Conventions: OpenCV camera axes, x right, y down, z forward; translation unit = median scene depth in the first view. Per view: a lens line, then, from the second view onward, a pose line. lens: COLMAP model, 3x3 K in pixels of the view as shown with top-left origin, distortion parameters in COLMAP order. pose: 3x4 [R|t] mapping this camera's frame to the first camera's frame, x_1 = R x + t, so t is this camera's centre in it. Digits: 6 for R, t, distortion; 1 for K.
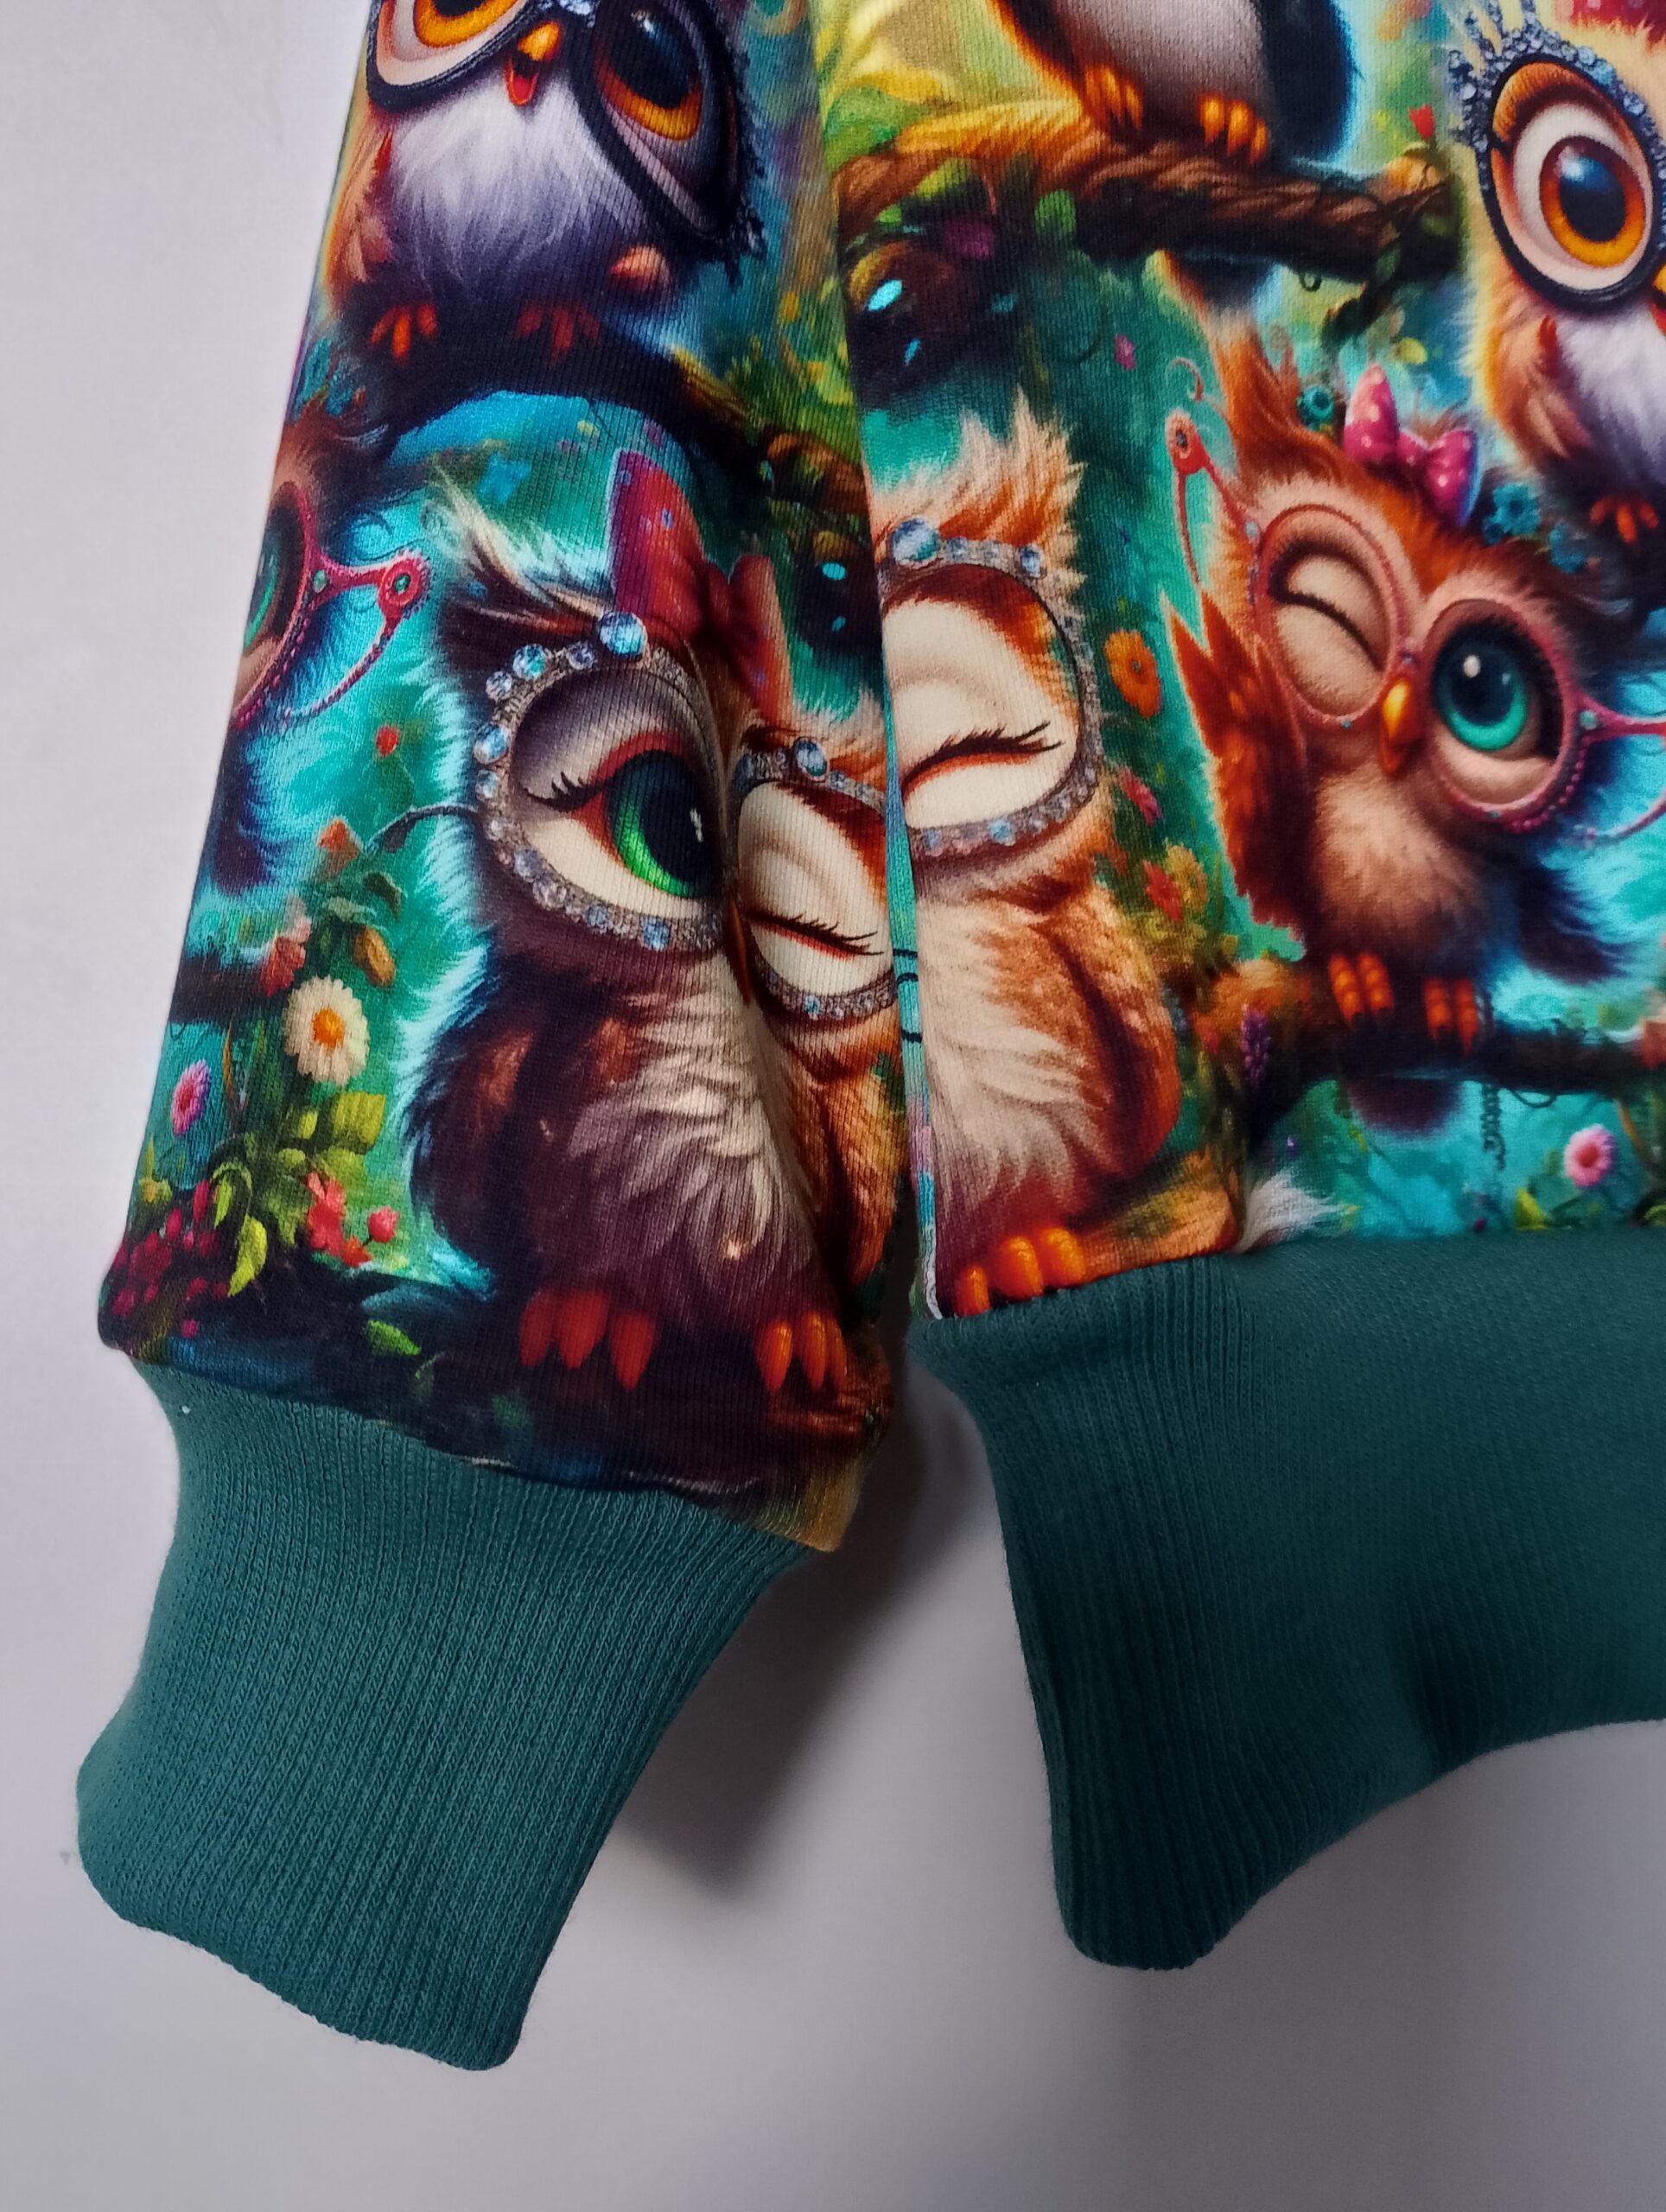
lens RADIAL K [[1868.3, 0, 832.9], [0, 1868.3, 1129.4], [0, 0, 1]] dist [0.058981, -0.207802]
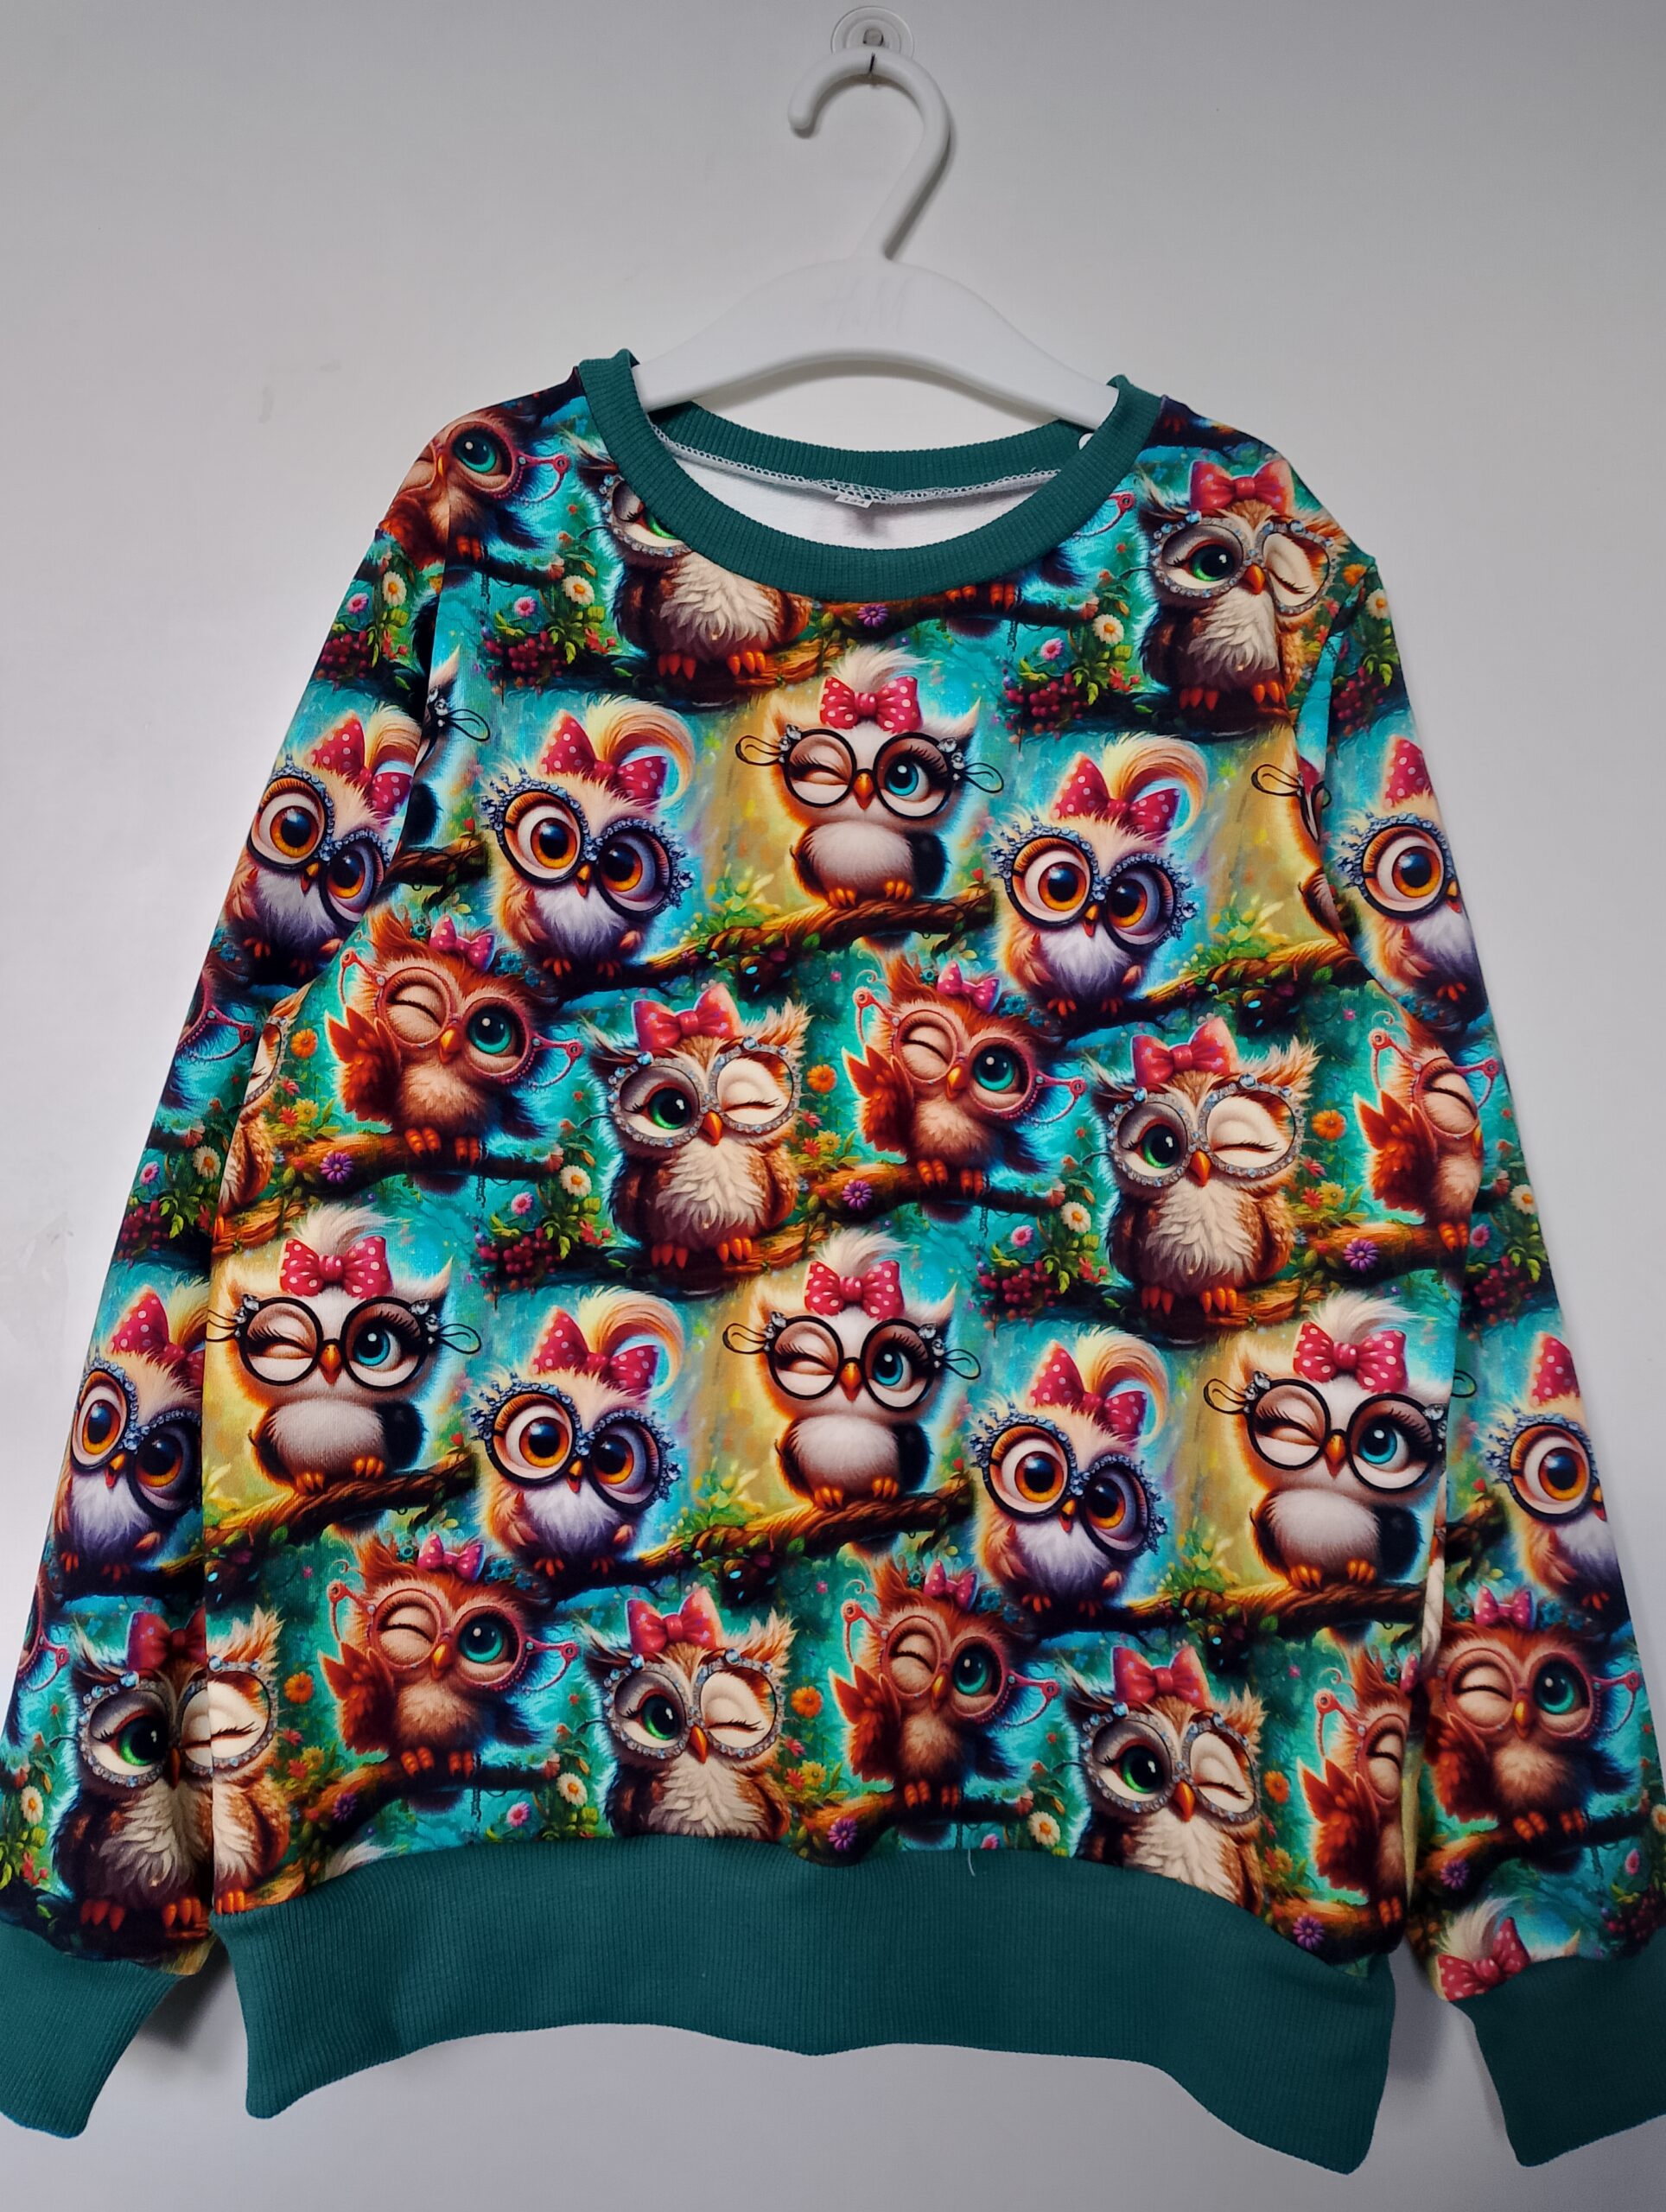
lens RADIAL K [[1785.0, 0, 841.2], [0, 1785.0, 1117.7], [0, 0, 1]] dist [0.074981, -0.188188]
pose [[0.999157, 0.022358, -0.034416, 1.145189], [-0.023404, 0.999267, -0.030294, -1.126904], [0.033714, 0.031074, 0.998948, -1.959882]]
